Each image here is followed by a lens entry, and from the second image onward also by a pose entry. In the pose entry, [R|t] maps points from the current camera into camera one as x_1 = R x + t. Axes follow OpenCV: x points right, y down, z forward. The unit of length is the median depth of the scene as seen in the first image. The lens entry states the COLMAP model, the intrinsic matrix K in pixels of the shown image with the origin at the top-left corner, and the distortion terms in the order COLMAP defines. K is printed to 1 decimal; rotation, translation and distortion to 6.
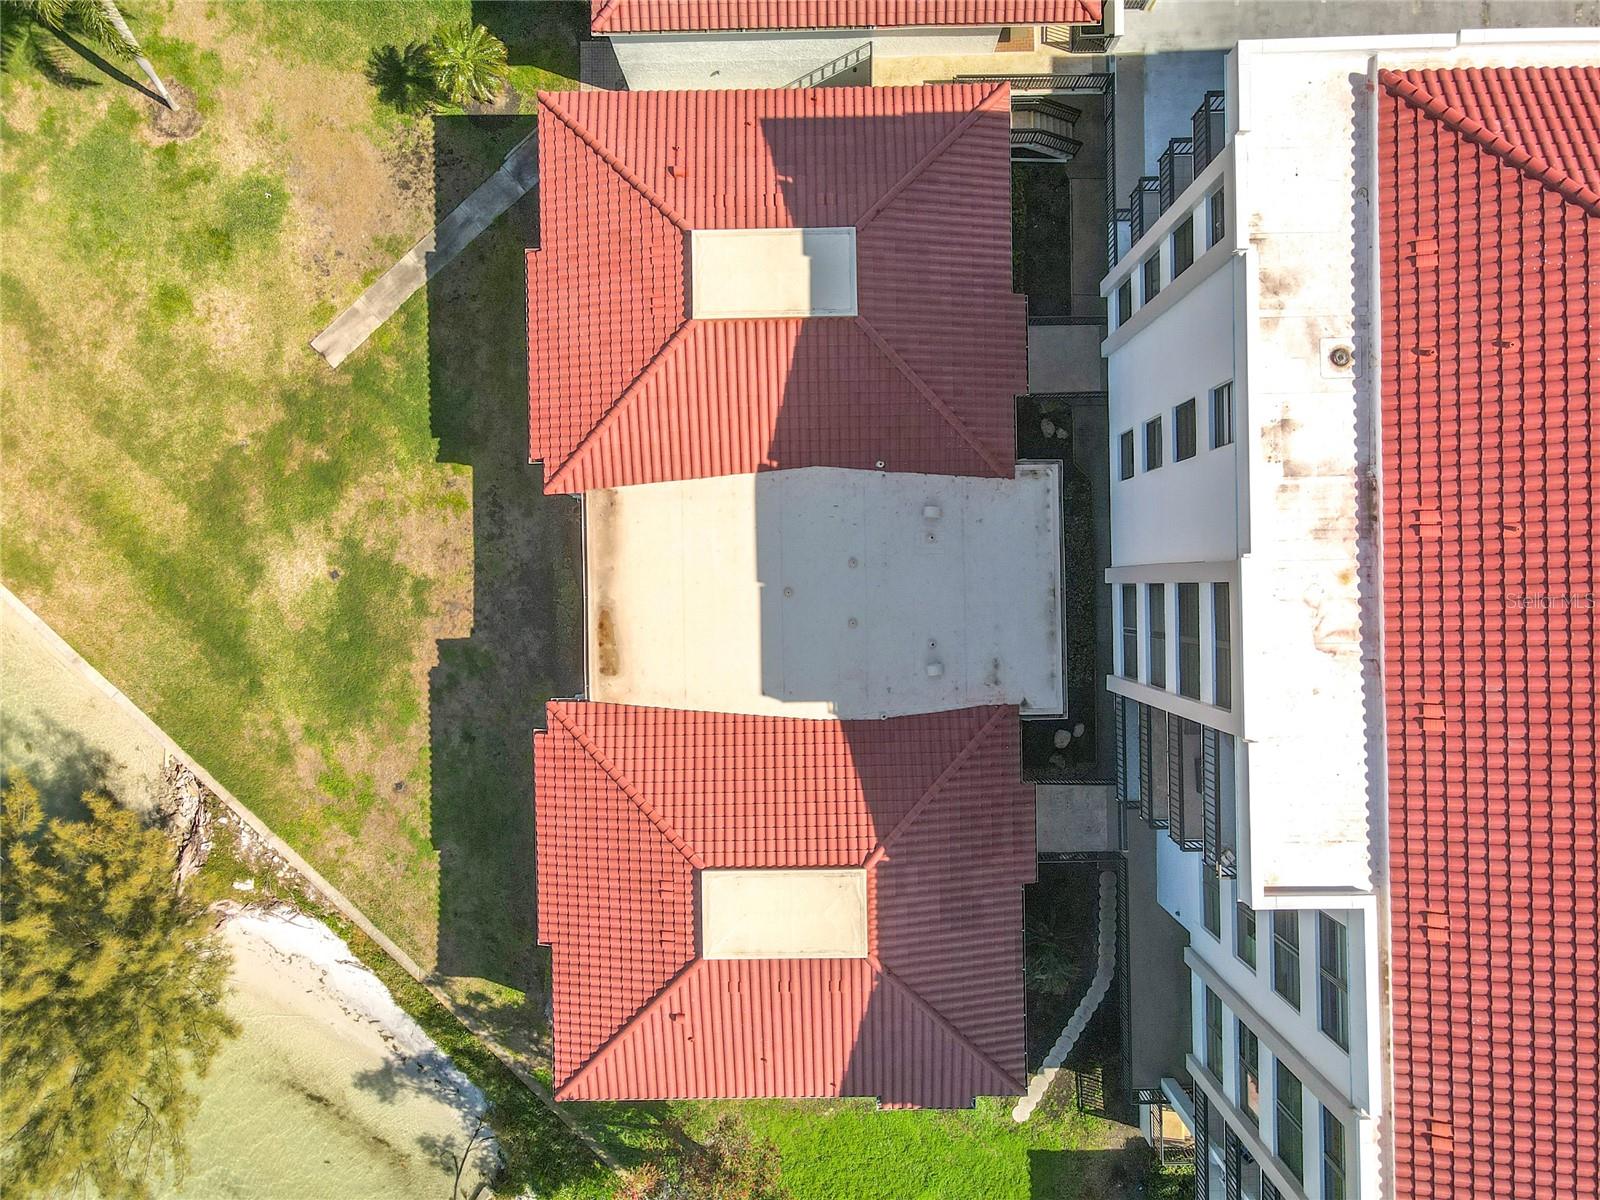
lens RADIAL K [[1147.6, 0, 803.1], [0, 1147.6, 589.0], [0, 0, 1]] dist [0.001977, 0.007009]
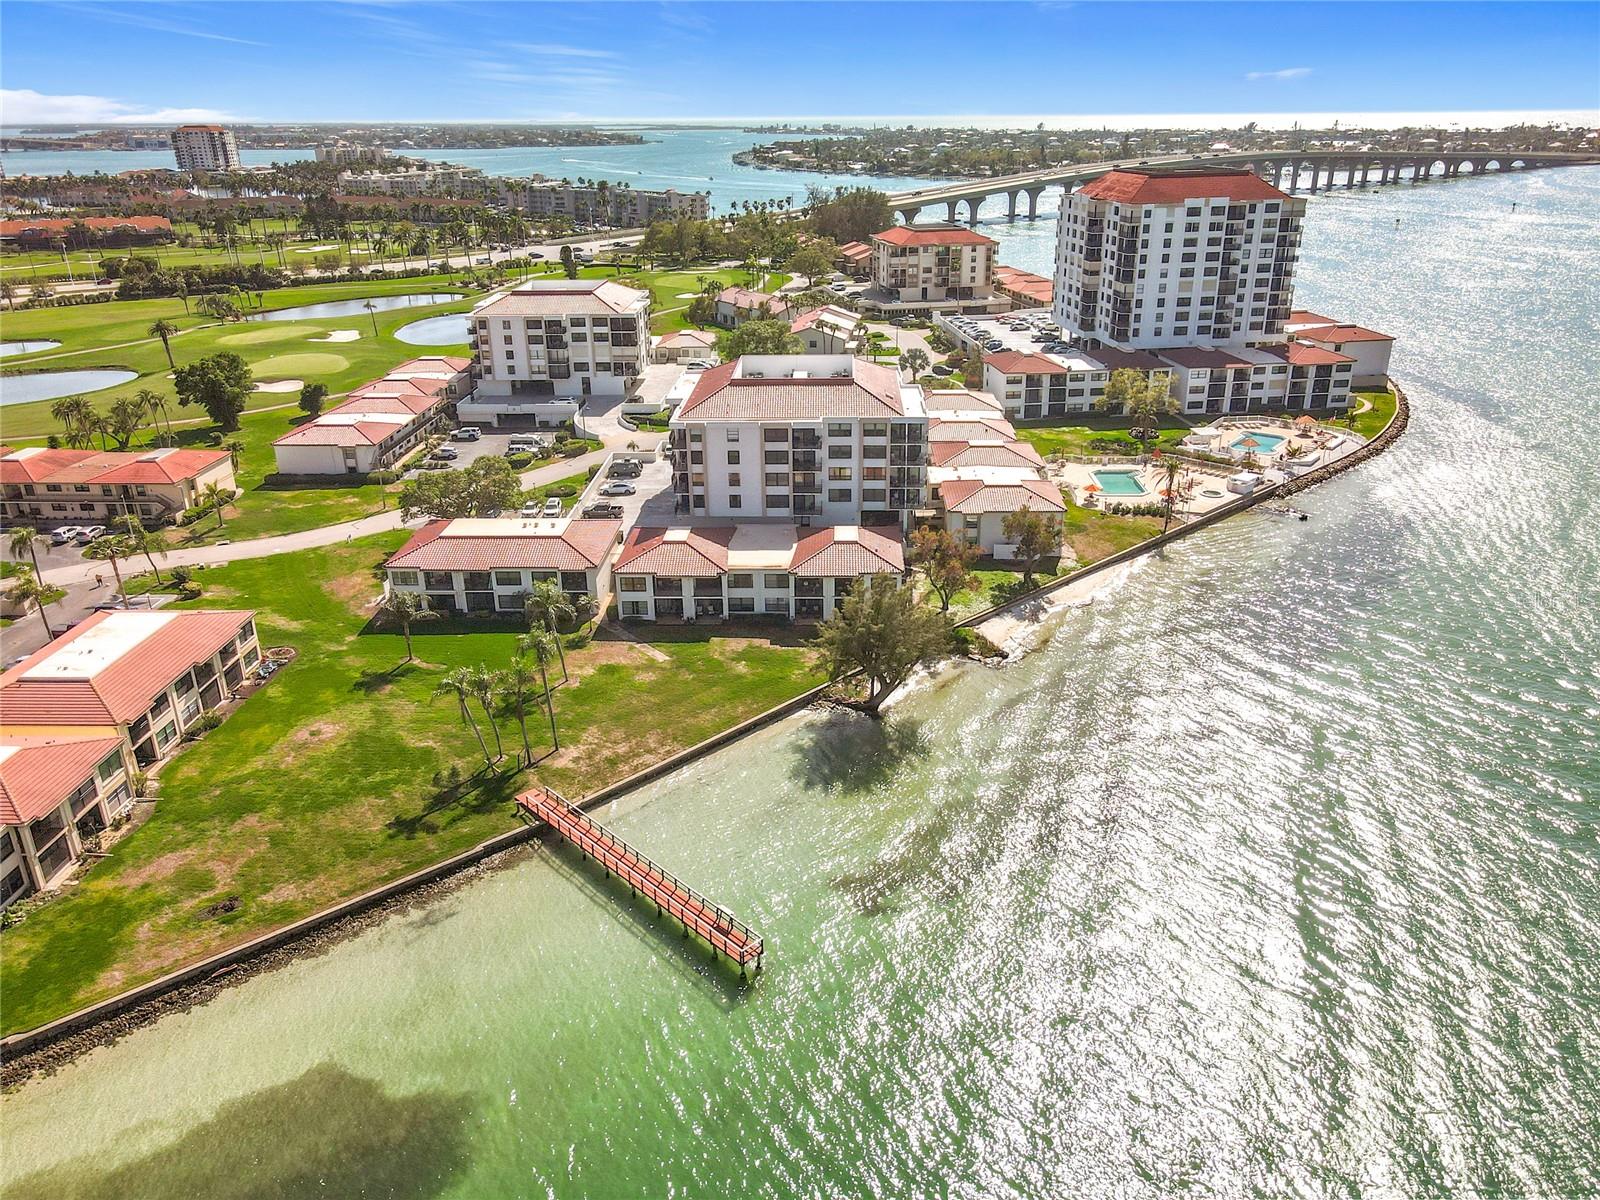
lens RADIAL K [[1169.5, 0, 808.2], [0, 1169.5, 604.3], [0, 0, 1]] dist [0.009715, 0.063065]
pose [[0.052084, -0.373188, 0.926293, -3.390631], [0.998475, 0.002460, -0.055151, 0.343602], [0.018303, 0.927753, 0.372747, -0.204822]]
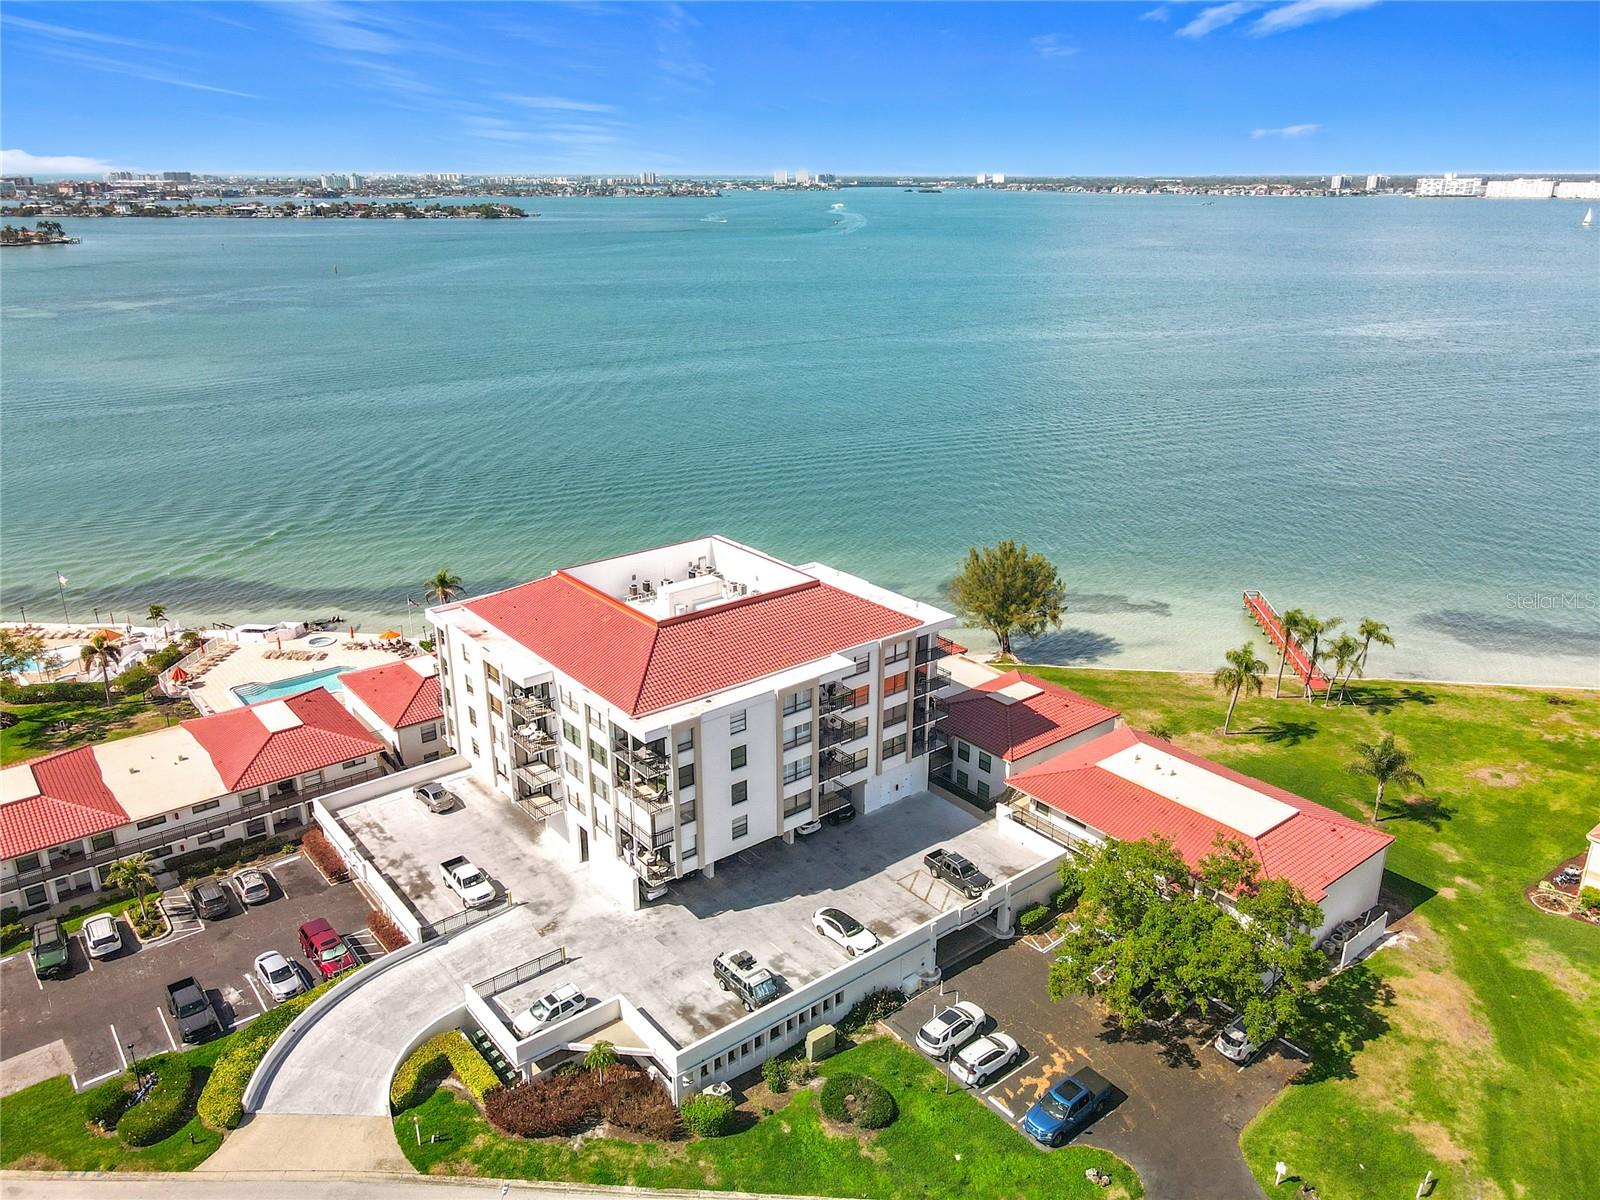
lens RADIAL K [[1183.3, 0, 804.4], [0, 1183.3, 594.0], [0, 0, 1]] dist [0.007525, 0.027934]
pose [[-0.790082, 0.220685, -0.571899, 1.984407], [-0.612987, -0.278181, 0.739502, -2.003448], [0.004106, 0.934834, 0.355062, -0.335117]]
